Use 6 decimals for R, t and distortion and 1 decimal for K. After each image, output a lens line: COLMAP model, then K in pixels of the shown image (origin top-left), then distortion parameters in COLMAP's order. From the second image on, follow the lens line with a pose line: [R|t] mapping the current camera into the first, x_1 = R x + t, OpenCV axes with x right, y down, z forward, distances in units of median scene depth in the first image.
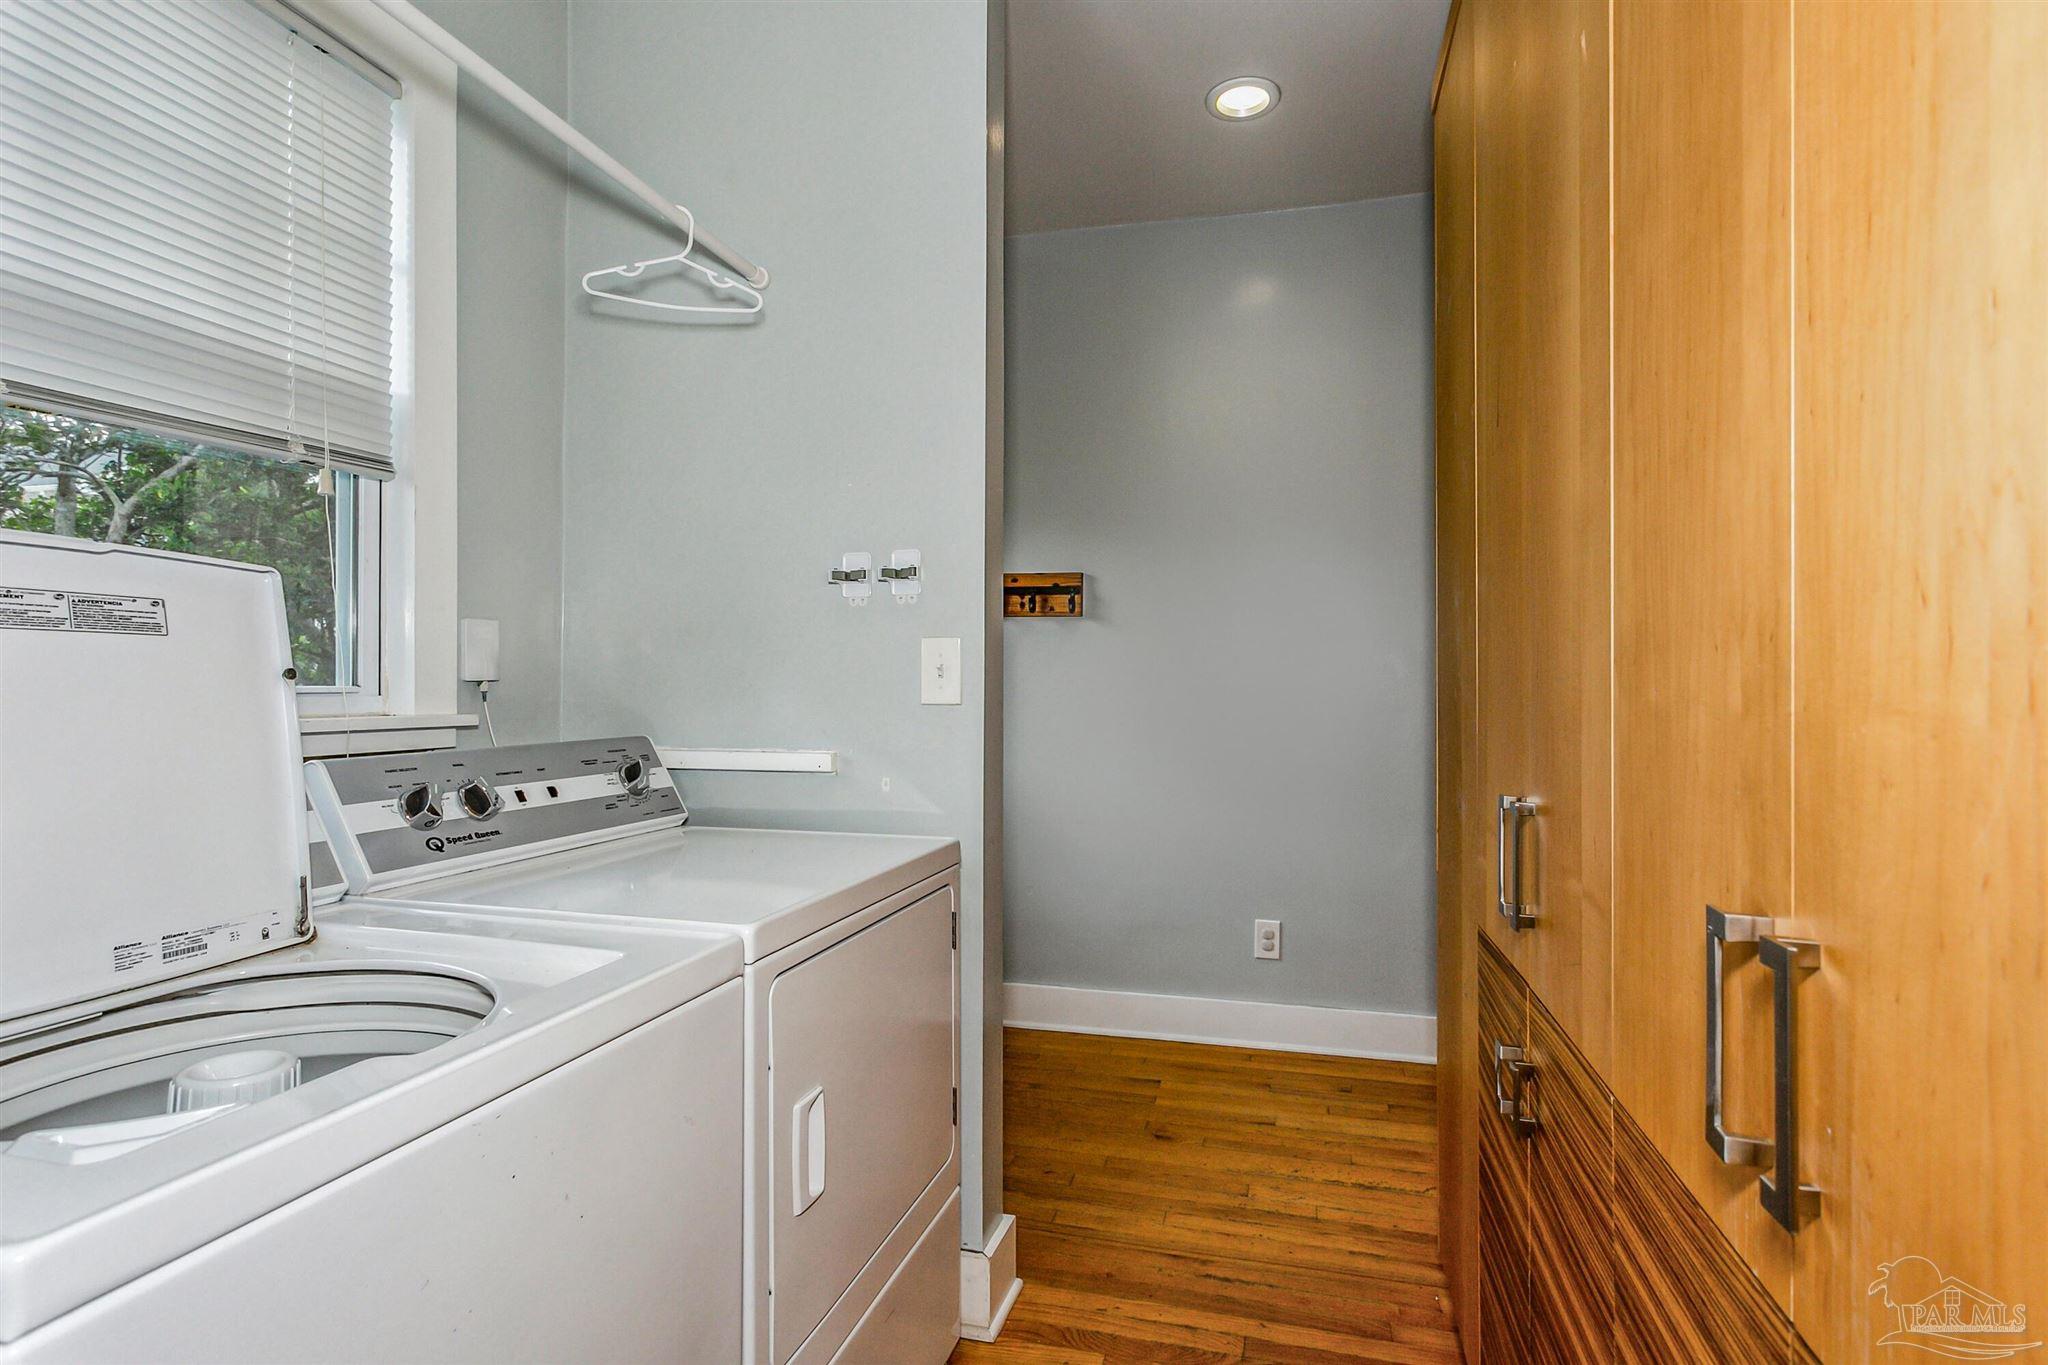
lens RADIAL K [[1017.4, 0, 1030.4], [0, 1017.4, 687.2], [0, 0, 1]] dist [0.002362, 0.000243]
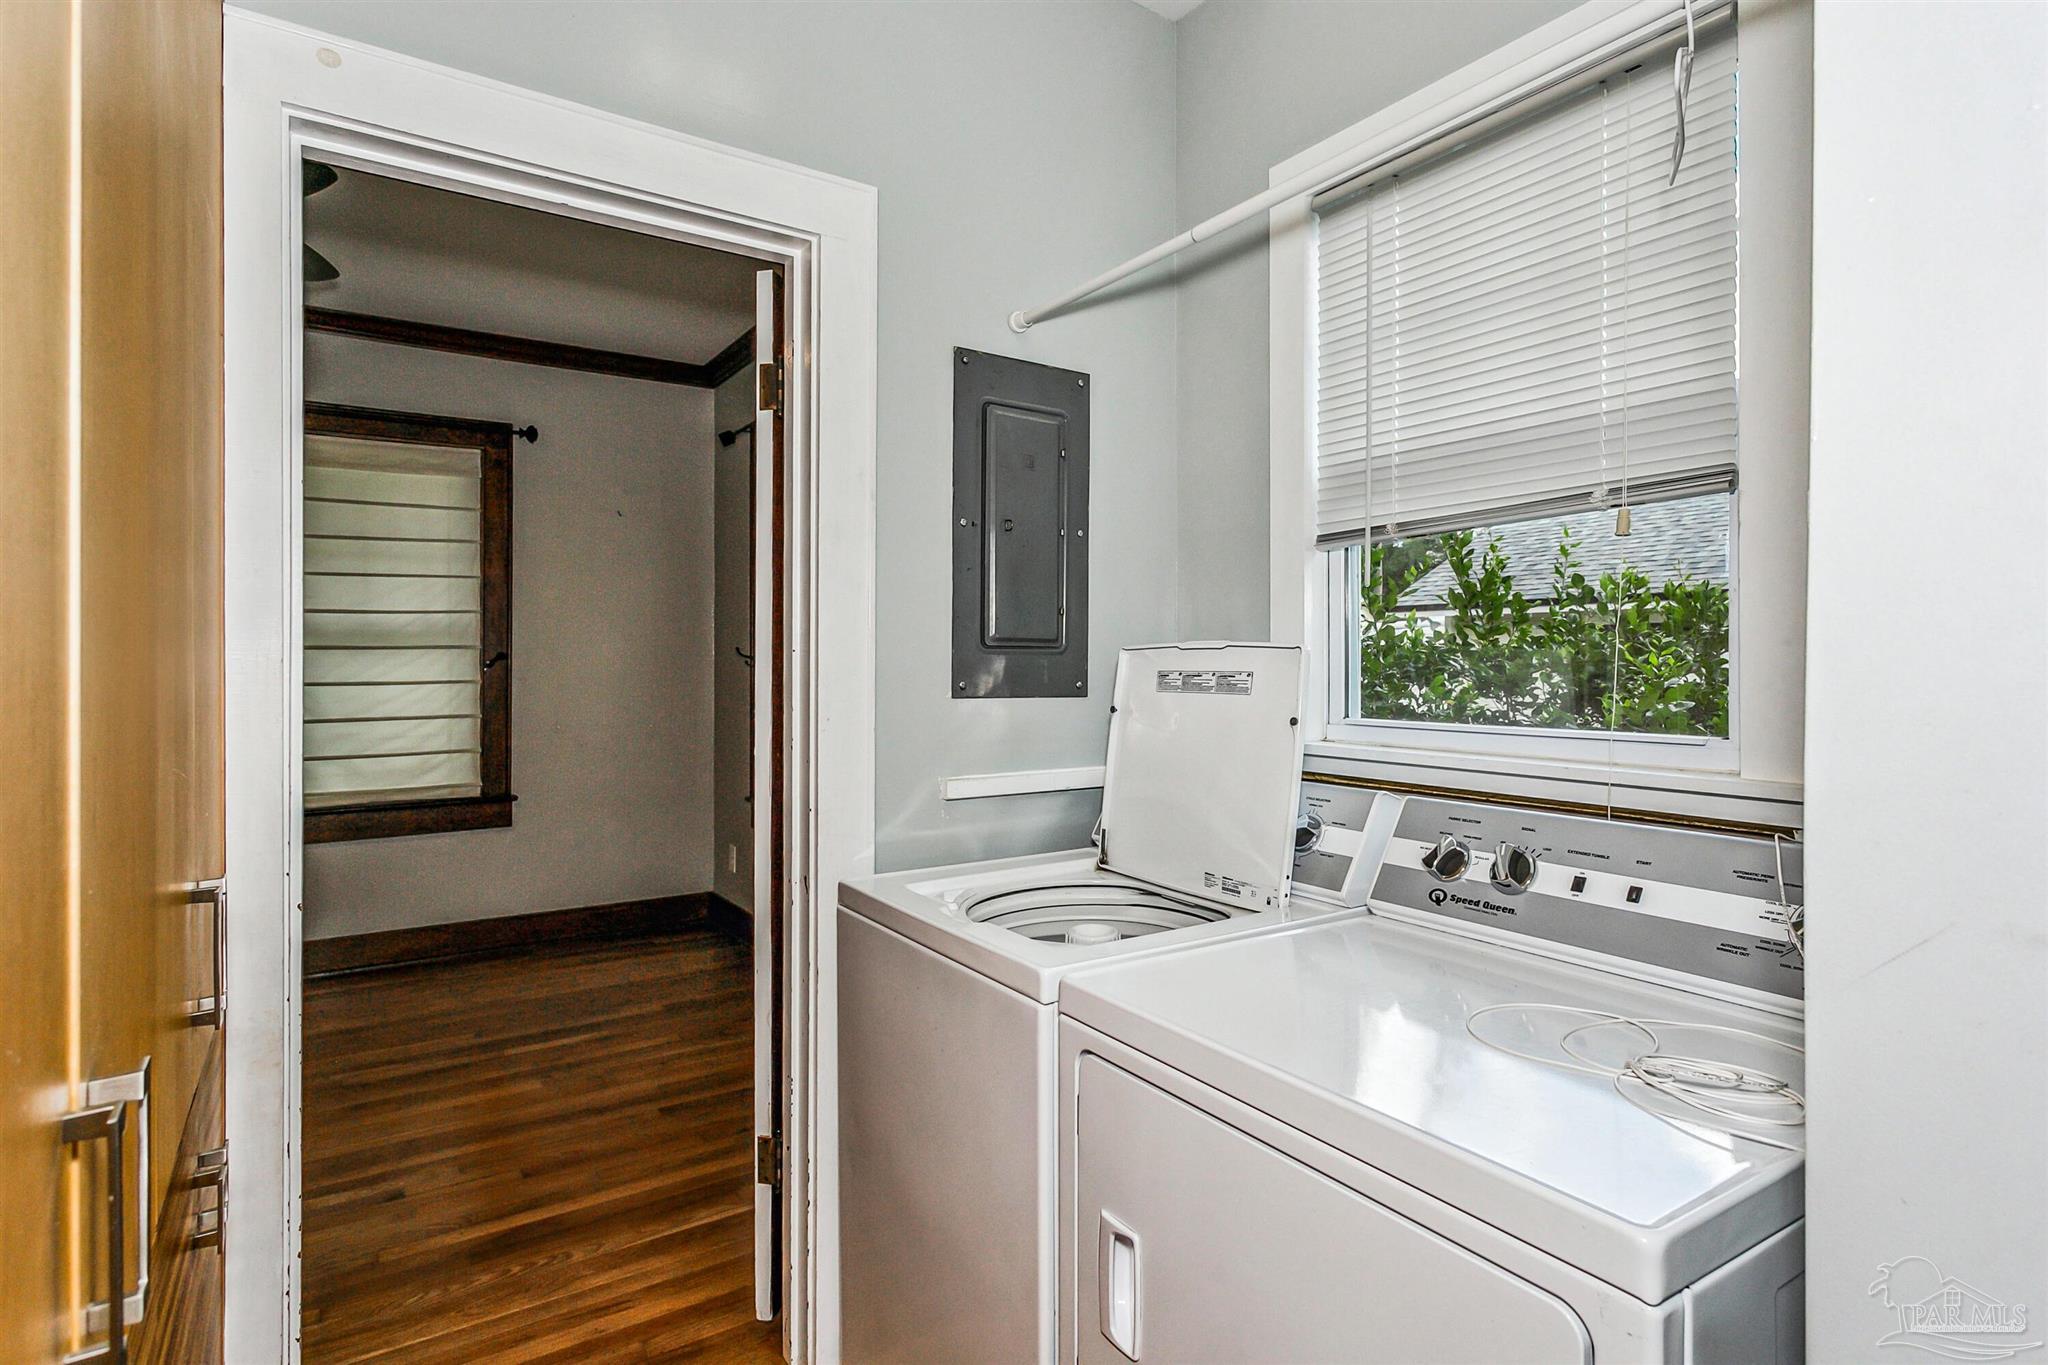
lens RADIAL K [[1017.4, 0, 1024.8], [0, 1017.4, 666.8], [0, 0, 1]] dist [0.002362, 0.000243]
pose [[-0.657011, 0.003237, -0.753874, 0.596376], [-0.002545, 0.999976, 0.006512, -0.104922], [0.753877, 0.006198, -0.656987, 1.794715]]
